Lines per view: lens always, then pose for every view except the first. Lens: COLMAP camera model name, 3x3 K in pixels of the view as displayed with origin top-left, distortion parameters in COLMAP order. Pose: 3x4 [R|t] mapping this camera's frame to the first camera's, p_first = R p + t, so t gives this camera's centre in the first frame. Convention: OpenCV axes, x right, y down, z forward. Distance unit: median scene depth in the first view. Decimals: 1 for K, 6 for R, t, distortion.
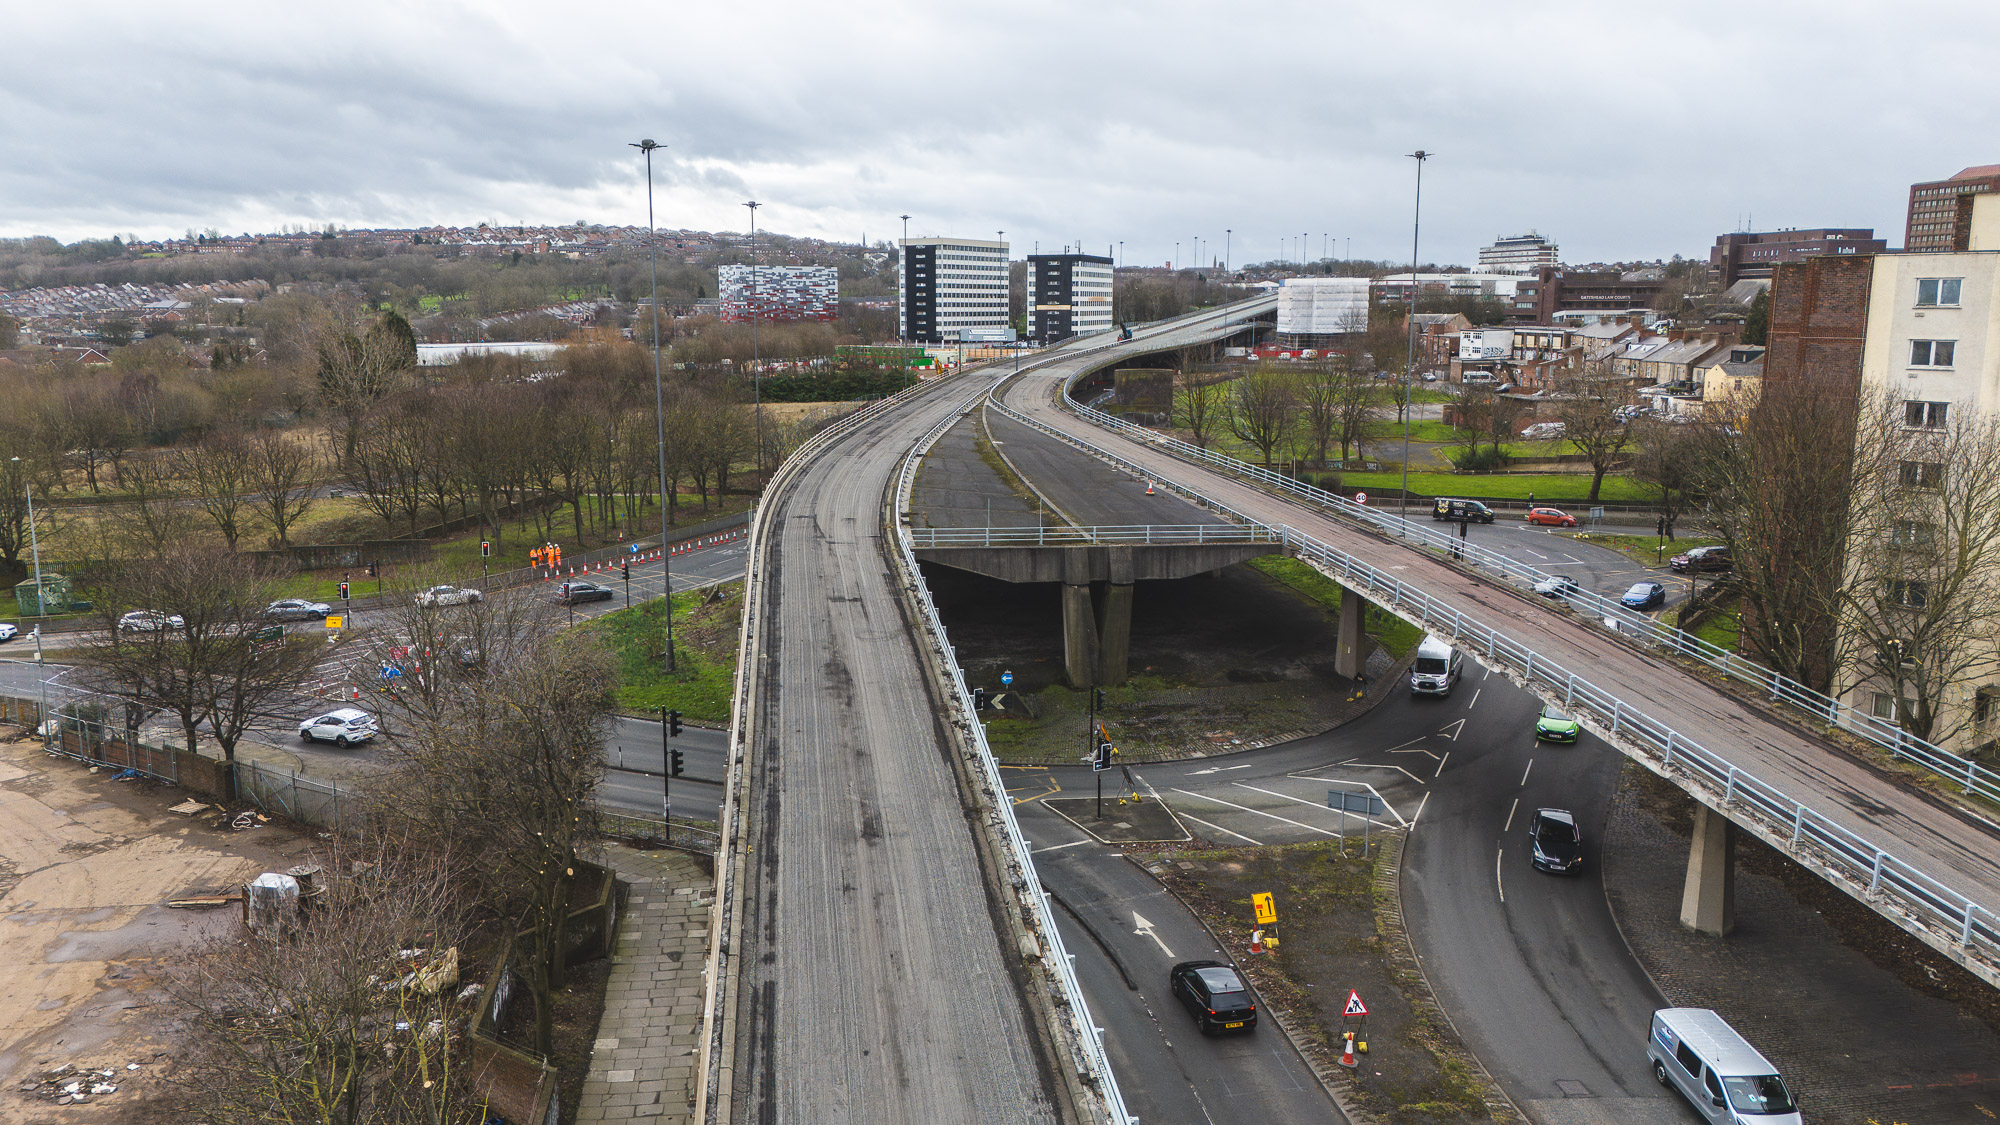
lens RADIAL K [[1462.3, 0, 999.3], [0, 1462.3, 554.3], [0, 0, 1]] dist [0.096175, -0.114892]
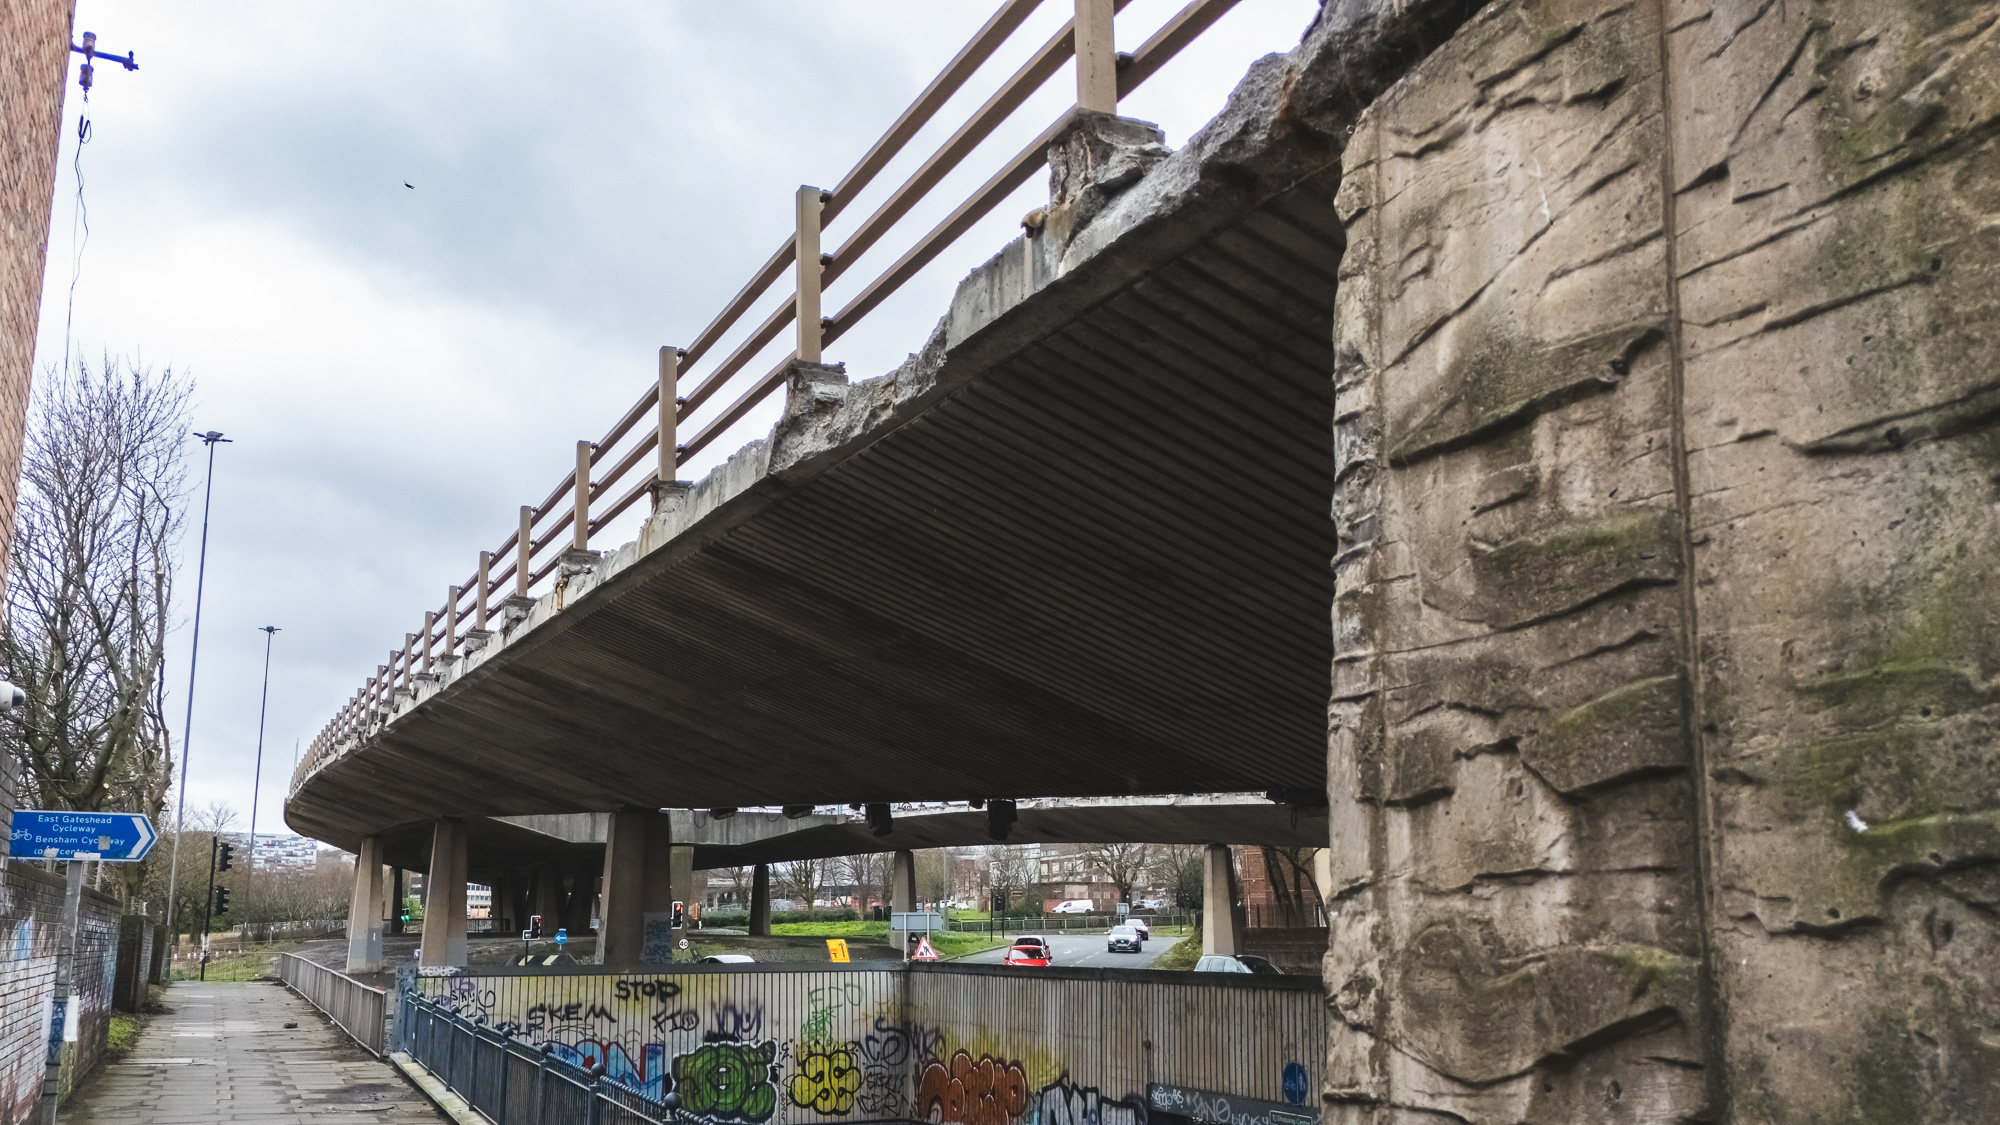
lens RADIAL K [[1593.6, 0, 906.8], [0, 1593.6, 592.7], [0, 0, 1]] dist [0.096651, -0.132824]
pose [[0.969528, 0.053134, 0.239151, -0.039597], [0.039203, 0.929966, -0.365549, 0.274511], [-0.241825, 0.363786, 0.899545, -0.089385]]
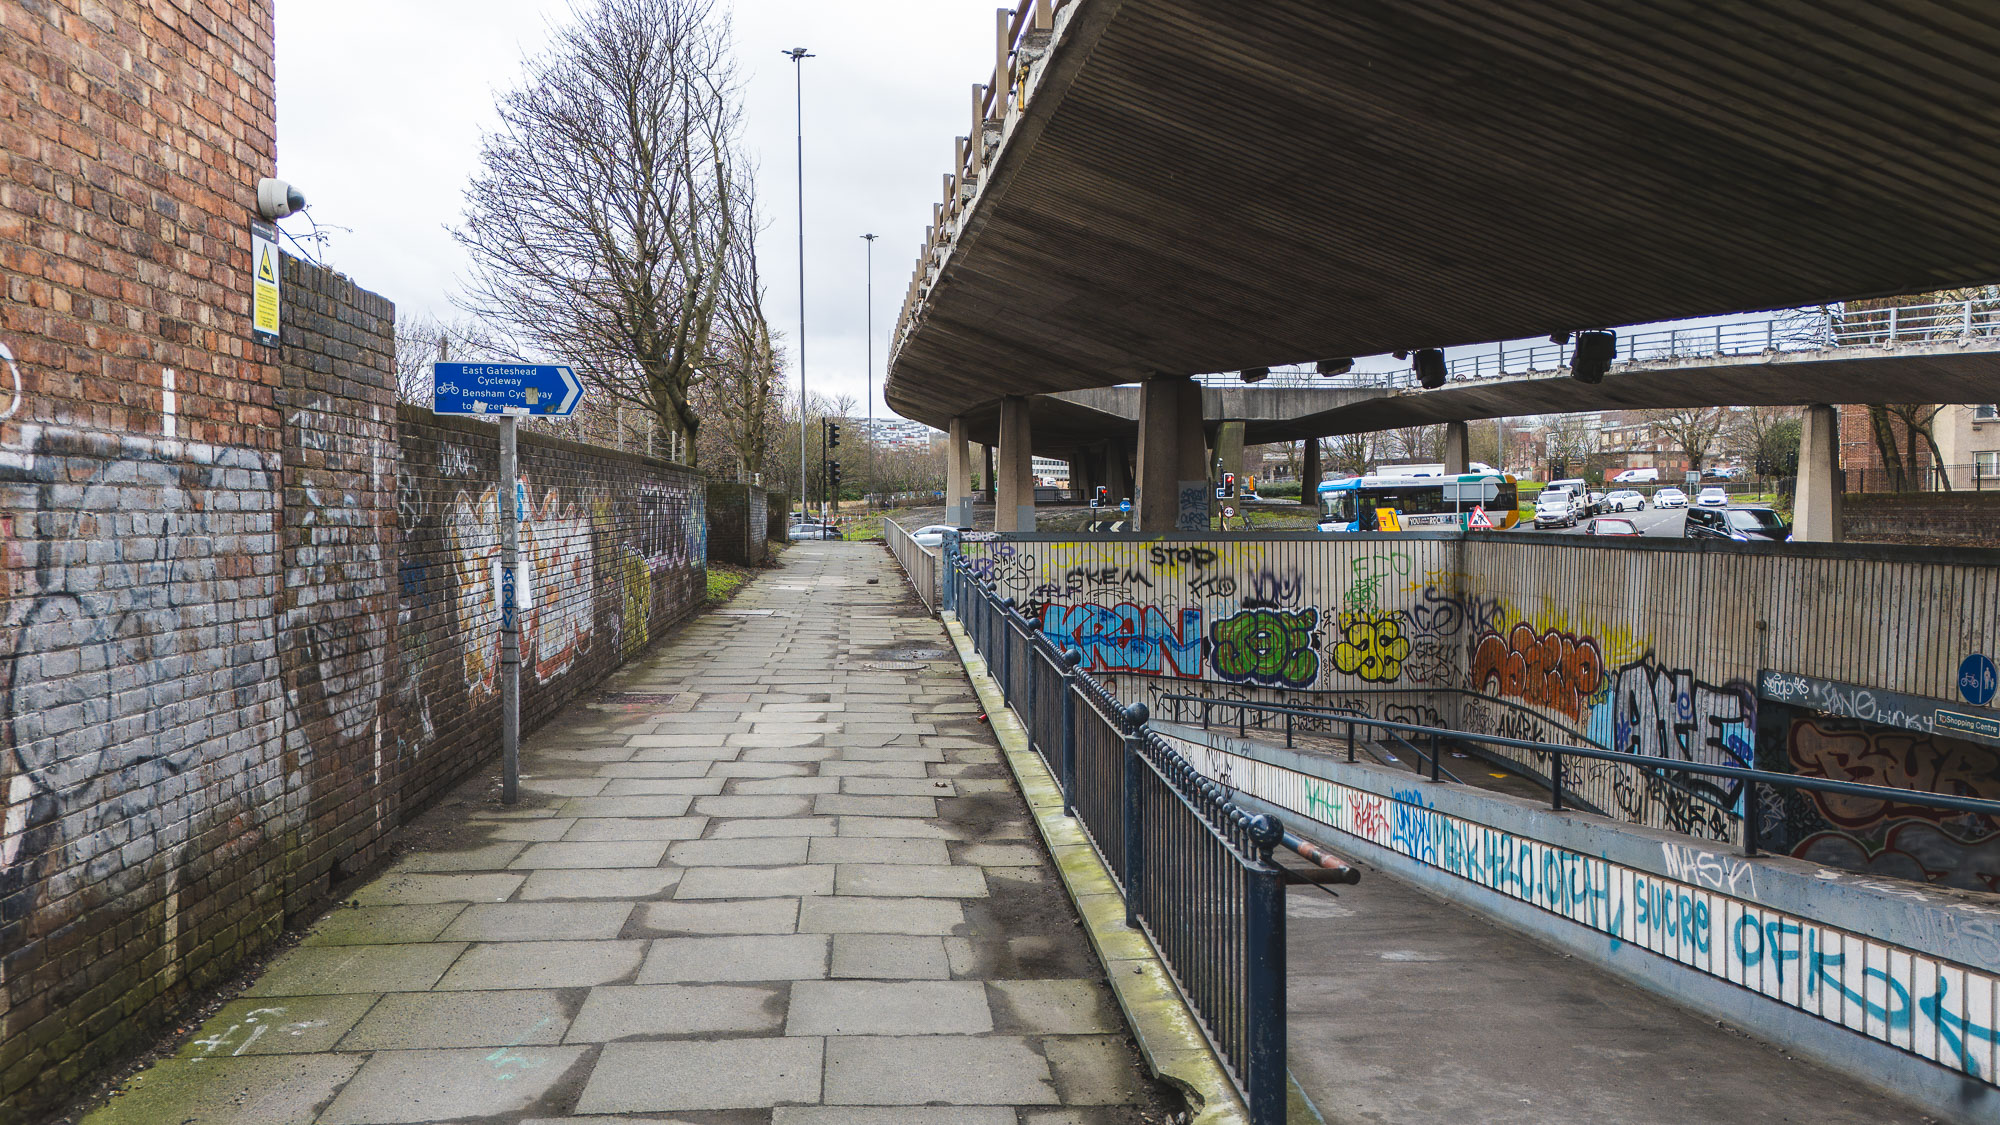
lens RADIAL K [[1464.8, 0, 1005.6], [0, 1464.8, 557.3], [0, 0, 1]] dist [0.107159, -0.123194]
pose [[0.998769, 0.002735, -0.049524, -0.029312], [-0.009257, 0.991214, -0.131947, 0.267626], [0.048728, 0.132243, 0.990019, -0.047370]]
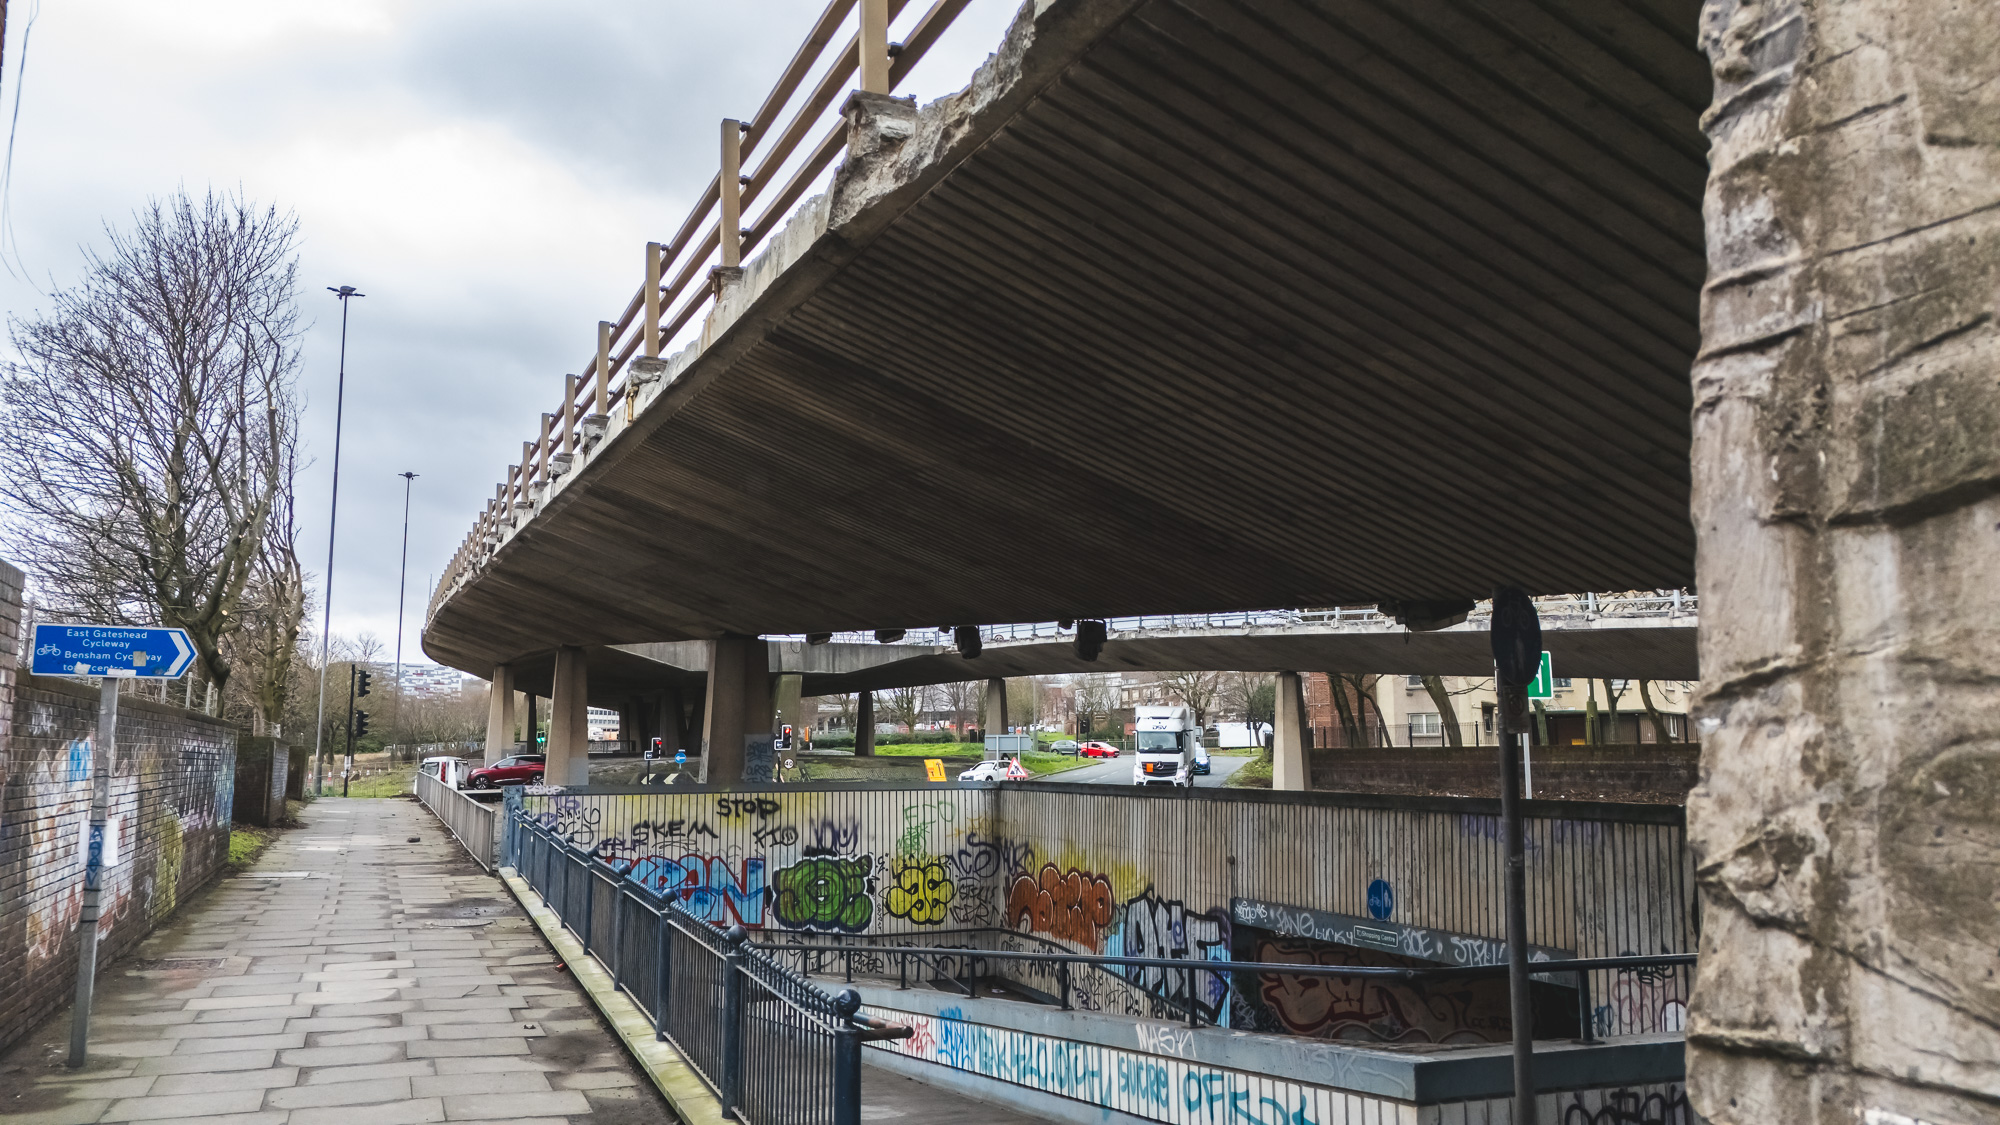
lens RADIAL K [[1462.3, 0, 999.3], [0, 1462.3, 554.3], [0, 0, 1]] dist [0.096175, -0.114892]
pose [[0.969684, 0.034611, 0.241898, -0.033813], [0.039634, 0.954535, -0.295454, 0.271020], [-0.241126, 0.296084, 0.924225, -0.069305]]
